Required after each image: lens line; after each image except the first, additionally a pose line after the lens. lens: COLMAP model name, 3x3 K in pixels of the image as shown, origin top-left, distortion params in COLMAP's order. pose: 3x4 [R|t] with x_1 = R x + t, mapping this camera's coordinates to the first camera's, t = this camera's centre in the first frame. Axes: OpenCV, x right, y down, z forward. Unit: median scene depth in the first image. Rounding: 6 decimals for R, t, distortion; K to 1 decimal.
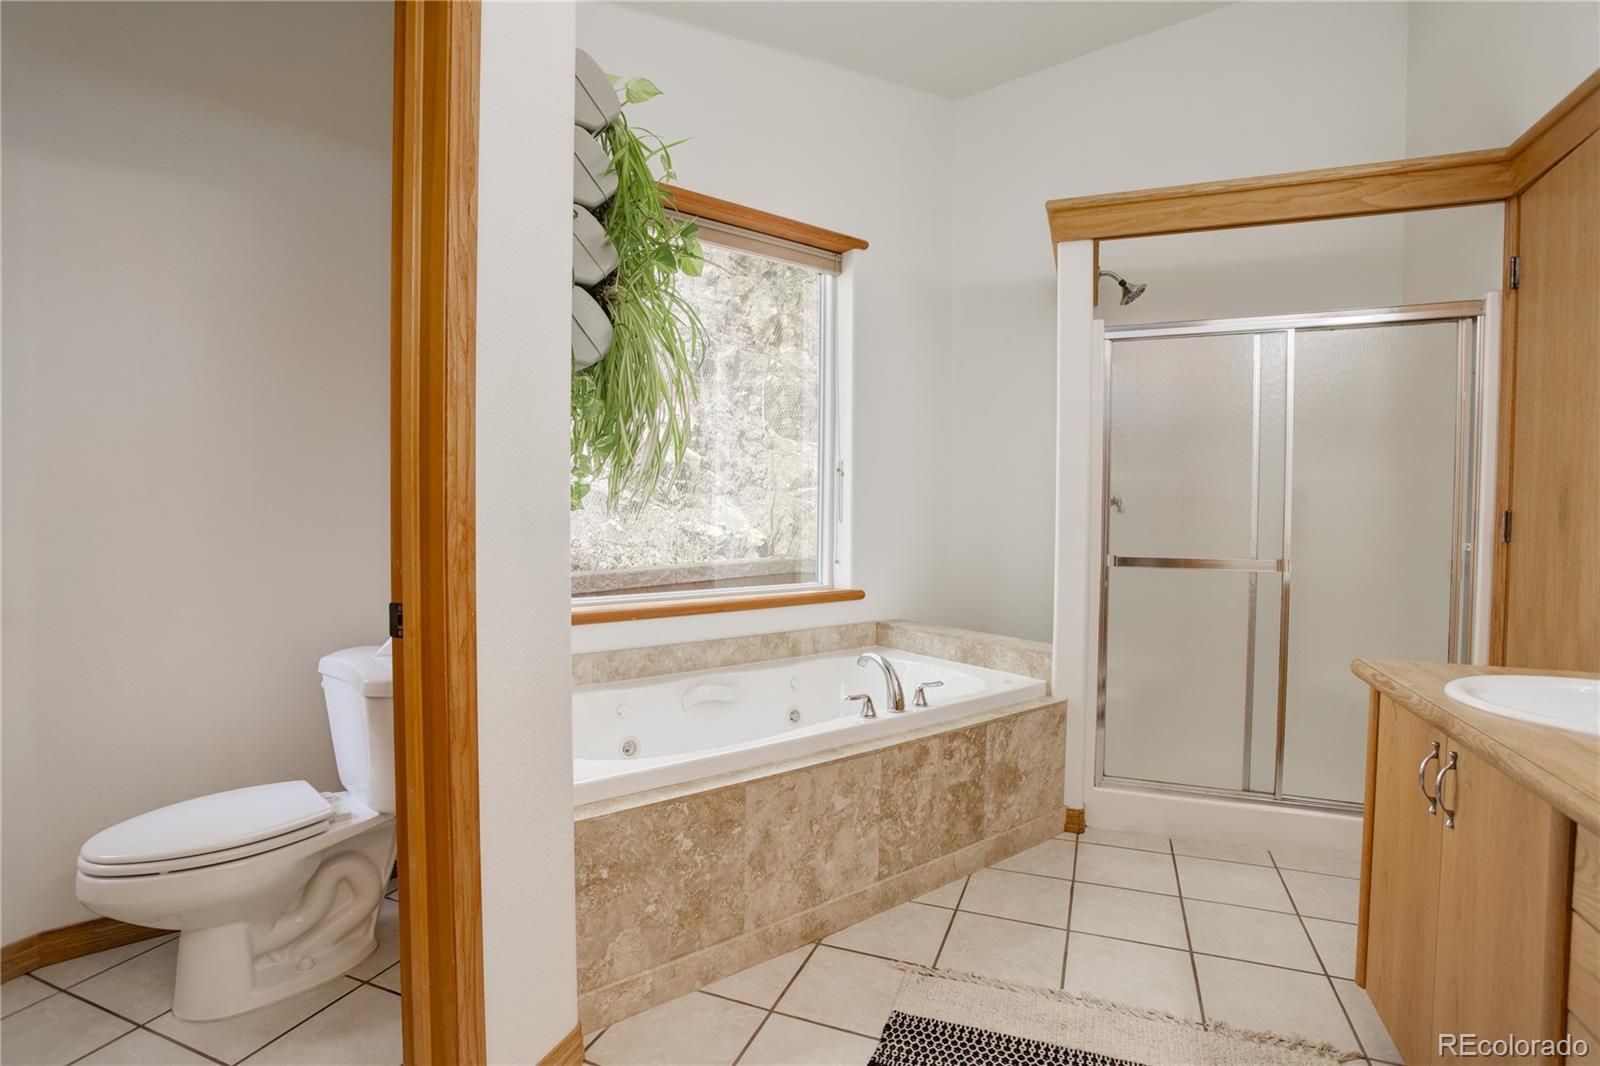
lens RADIAL K [[787.9, 0, 797.5], [0, 787.9, 500.5], [0, 0, 1]] dist [-0.060869, 0.021693]
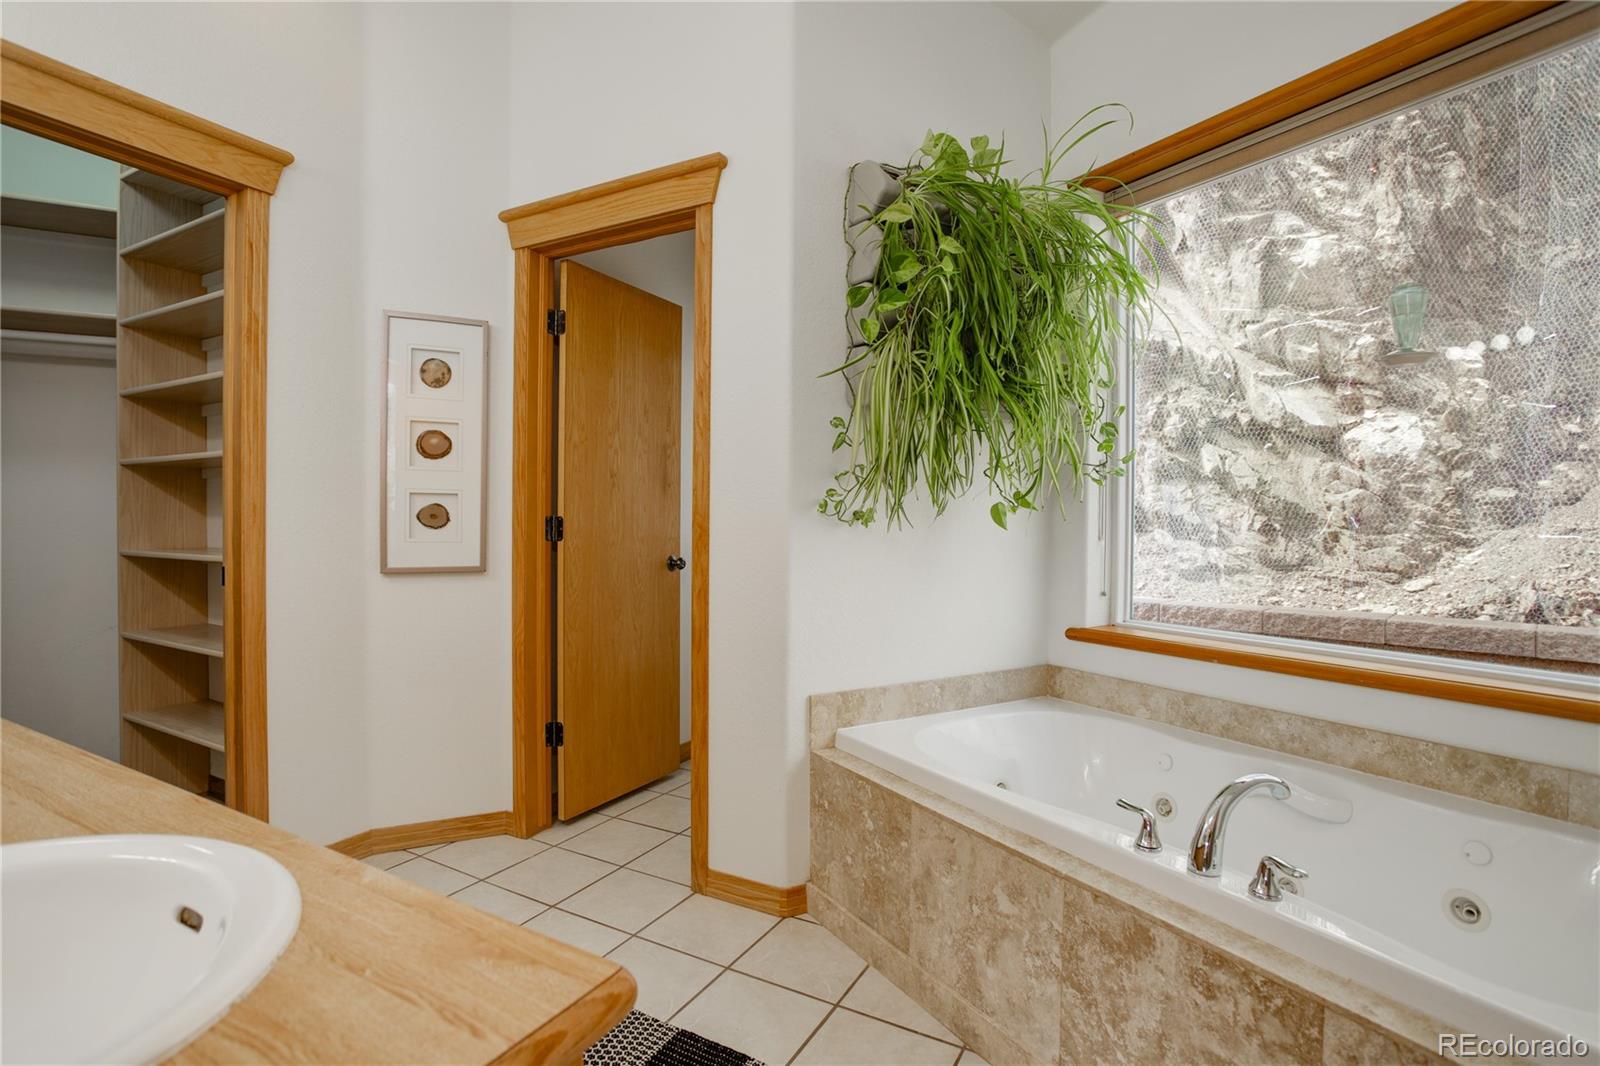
lens RADIAL K [[787.9, 0, 797.5], [0, 787.9, 500.5], [0, 0, 1]] dist [-0.060869, 0.021693]
pose [[-0.124045, -0.032609, -0.991741, 0.812451], [-0.002899, 0.999468, -0.032500, 0.016784], [0.992272, -0.001156, -0.124074, 0.859934]]
